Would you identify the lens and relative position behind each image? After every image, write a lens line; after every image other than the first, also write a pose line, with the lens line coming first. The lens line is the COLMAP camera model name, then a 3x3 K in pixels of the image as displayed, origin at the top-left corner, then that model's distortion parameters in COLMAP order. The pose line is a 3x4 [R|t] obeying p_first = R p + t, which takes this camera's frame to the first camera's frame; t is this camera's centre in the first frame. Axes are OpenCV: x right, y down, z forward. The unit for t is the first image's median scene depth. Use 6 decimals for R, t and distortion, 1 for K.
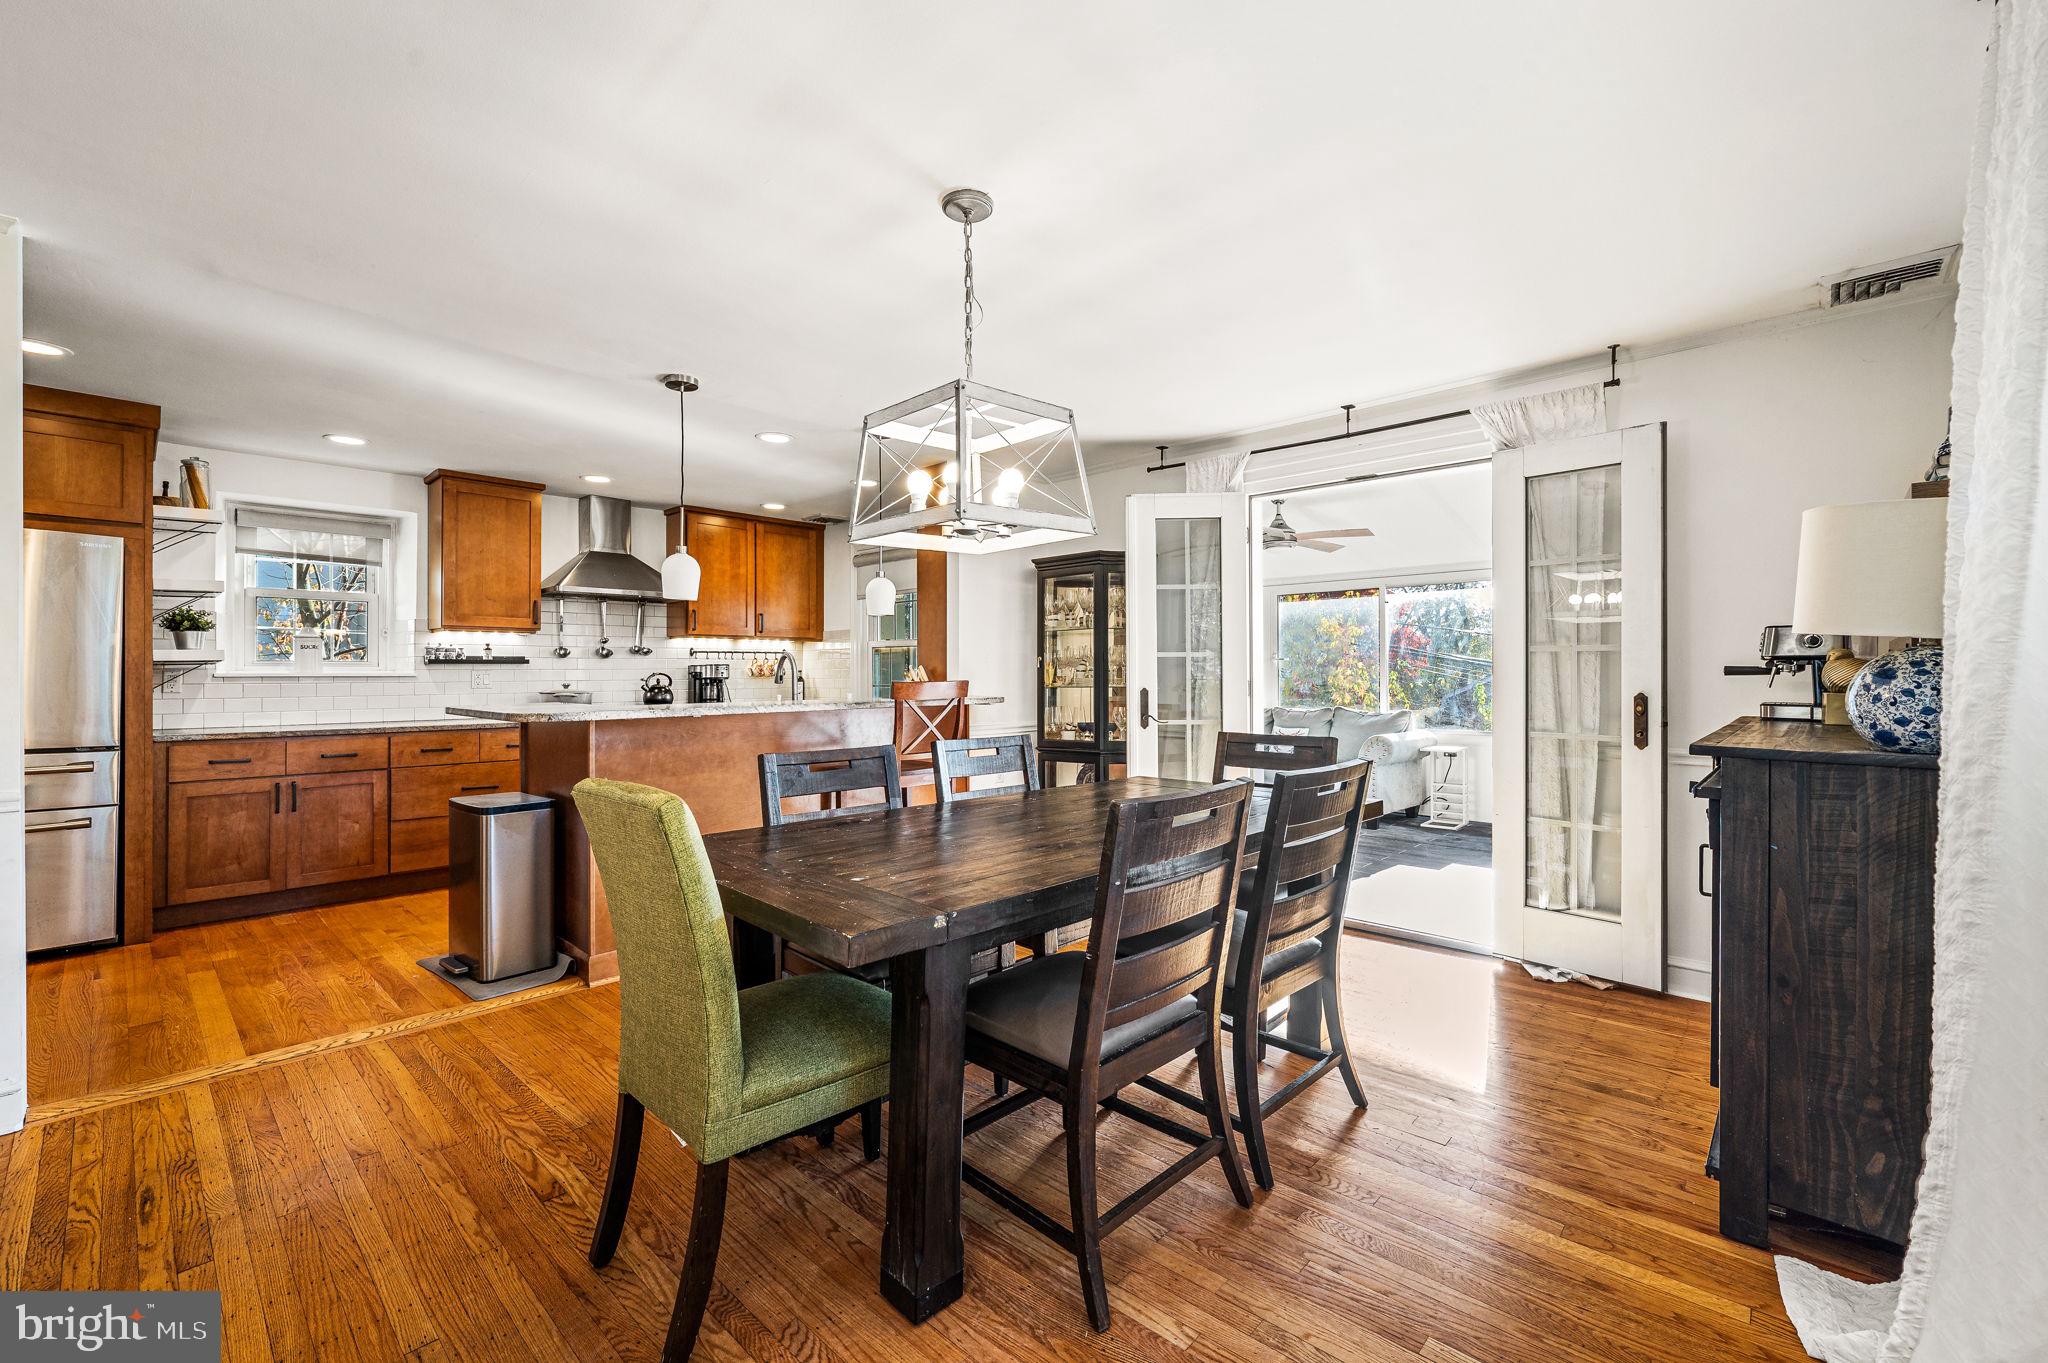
lens RADIAL K [[850.7, 0, 1022.1], [0, 850.7, 669.7], [0, 0, 1]] dist [-0.000368, -0.001192]
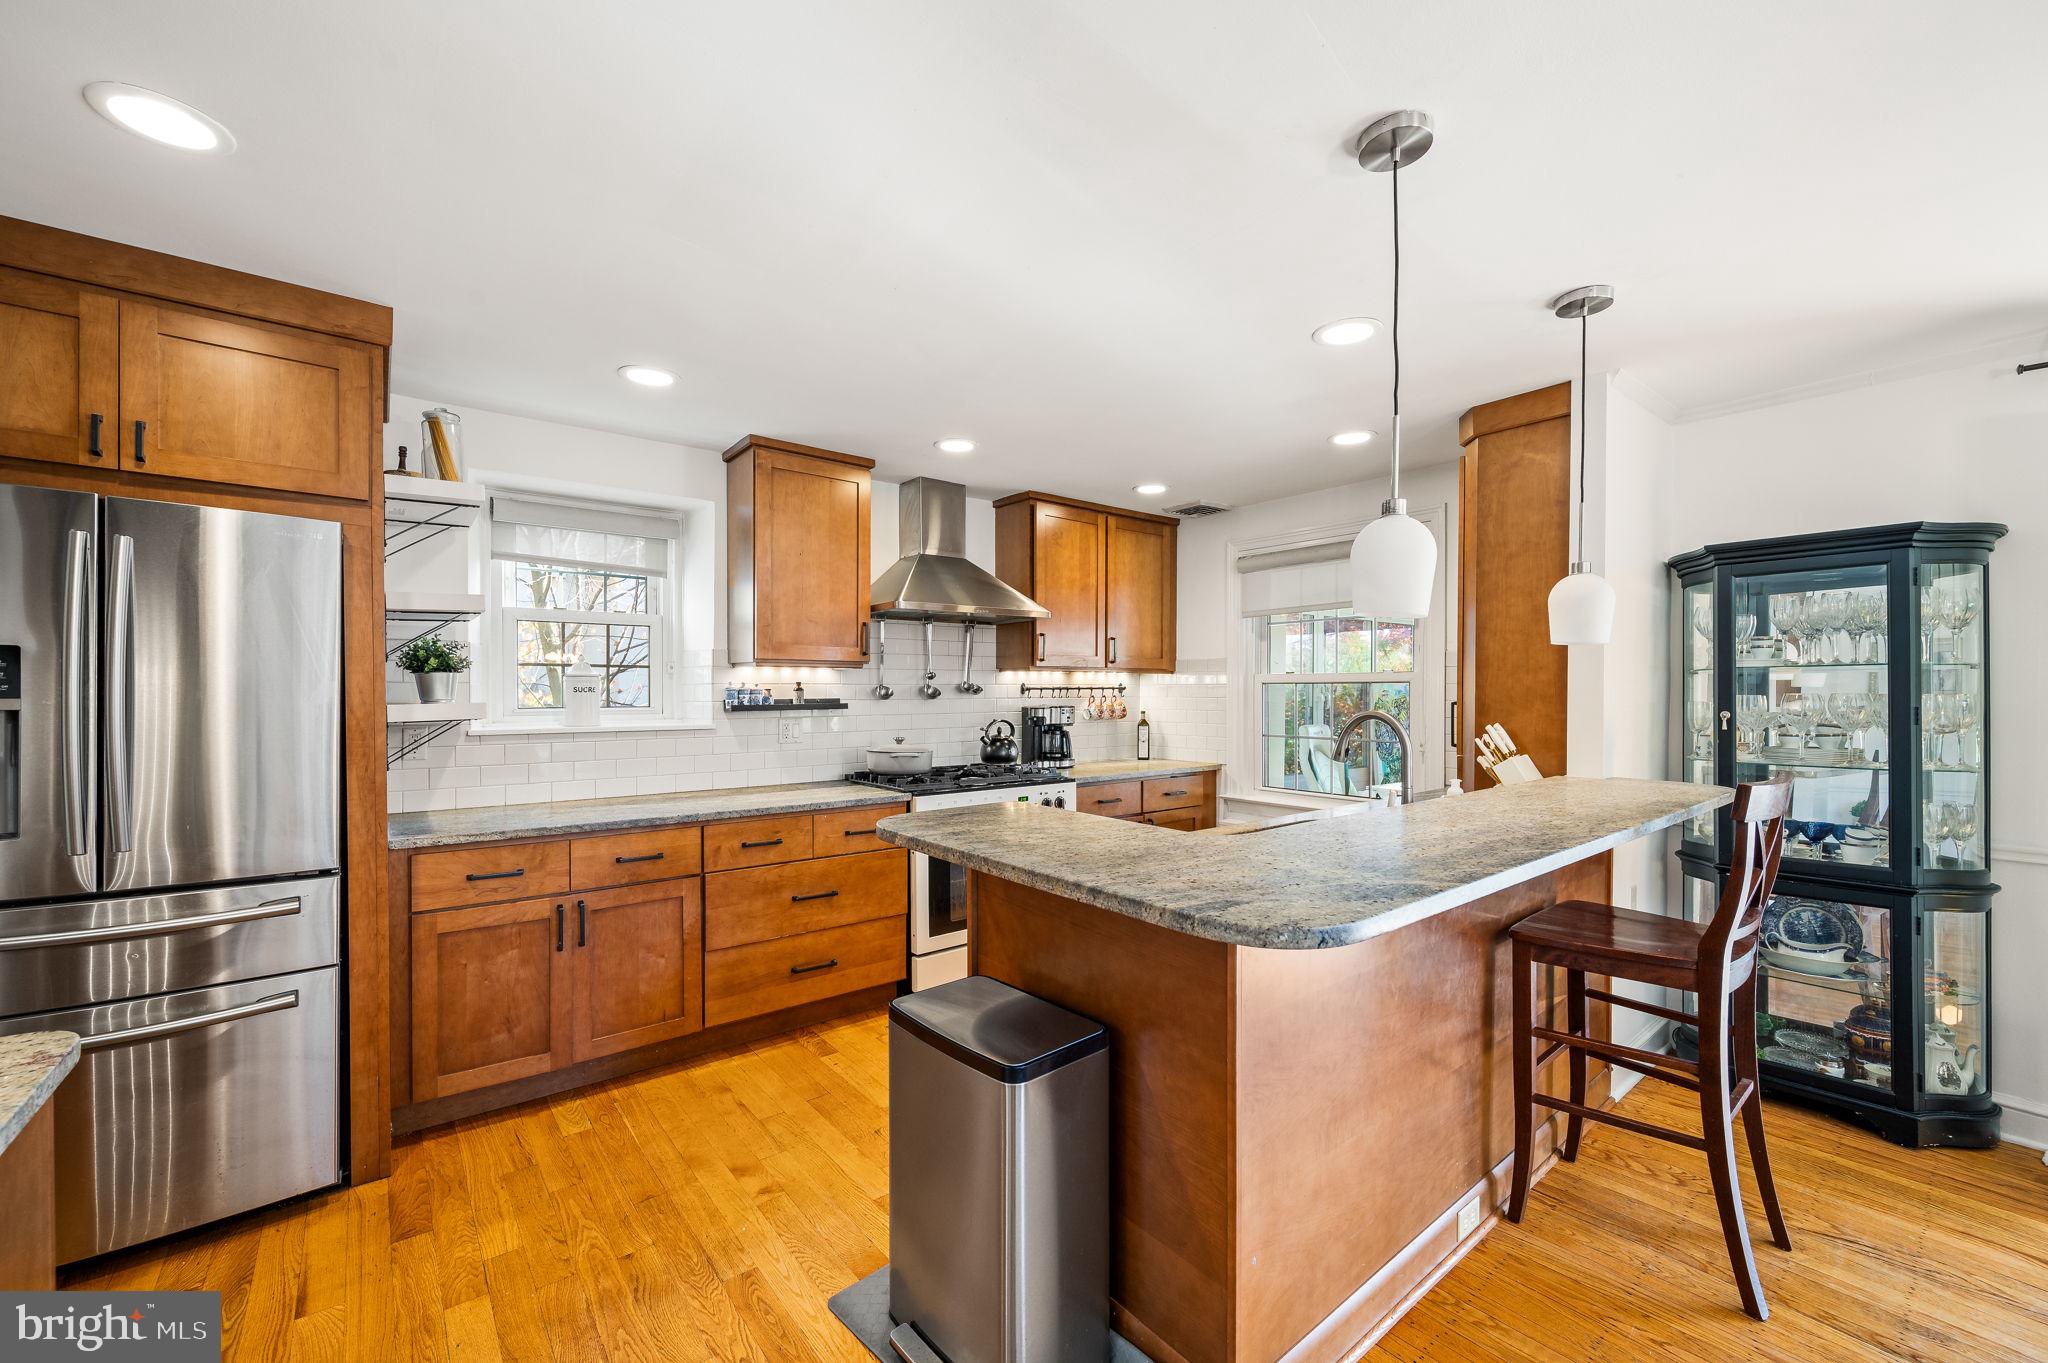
lens RADIAL K [[812.3, 0, 1023.0], [0, 812.3, 701.3], [0, 0, 1]] dist [-0.001066, 0.000214]
pose [[0.989959, 0.005166, -0.141263, -0.408952], [-0.002499, 0.999816, 0.019045, -0.033516], [0.141335, -0.018500, 0.989789, 0.408162]]
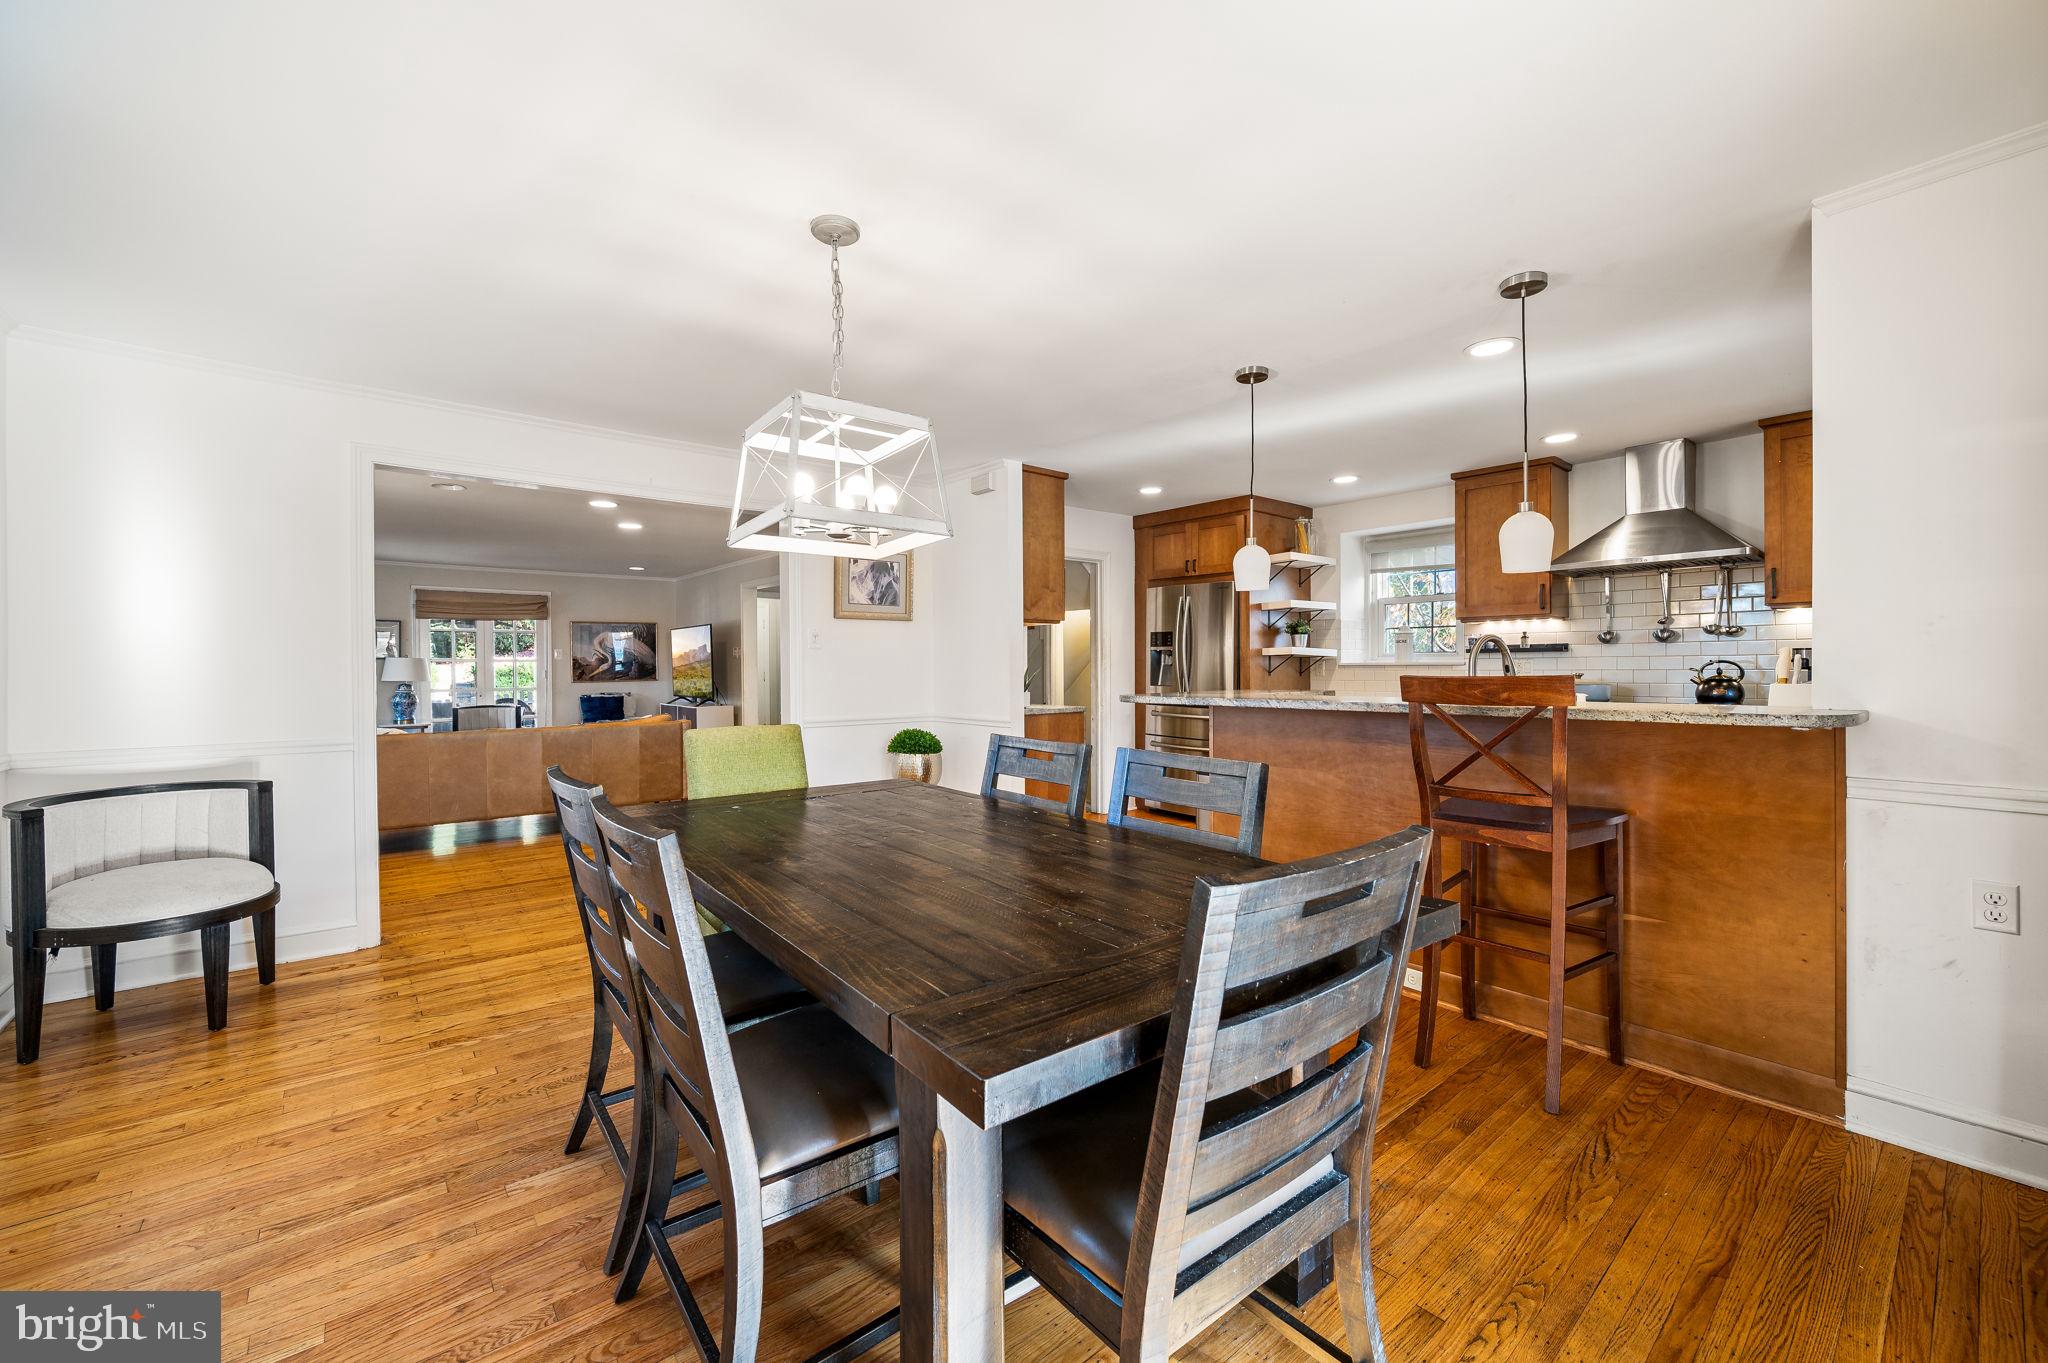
lens RADIAL K [[829.0, 0, 1033.2], [0, 829.0, 669.4], [0, 0, 1]] dist [-0.000851, -0.000841]
pose [[-0.122233, 0.006206, -0.992482, 0.468167], [0.009745, 0.999940, 0.005052, 0.002867], [0.992454, -0.009054, -0.122286, 0.662308]]
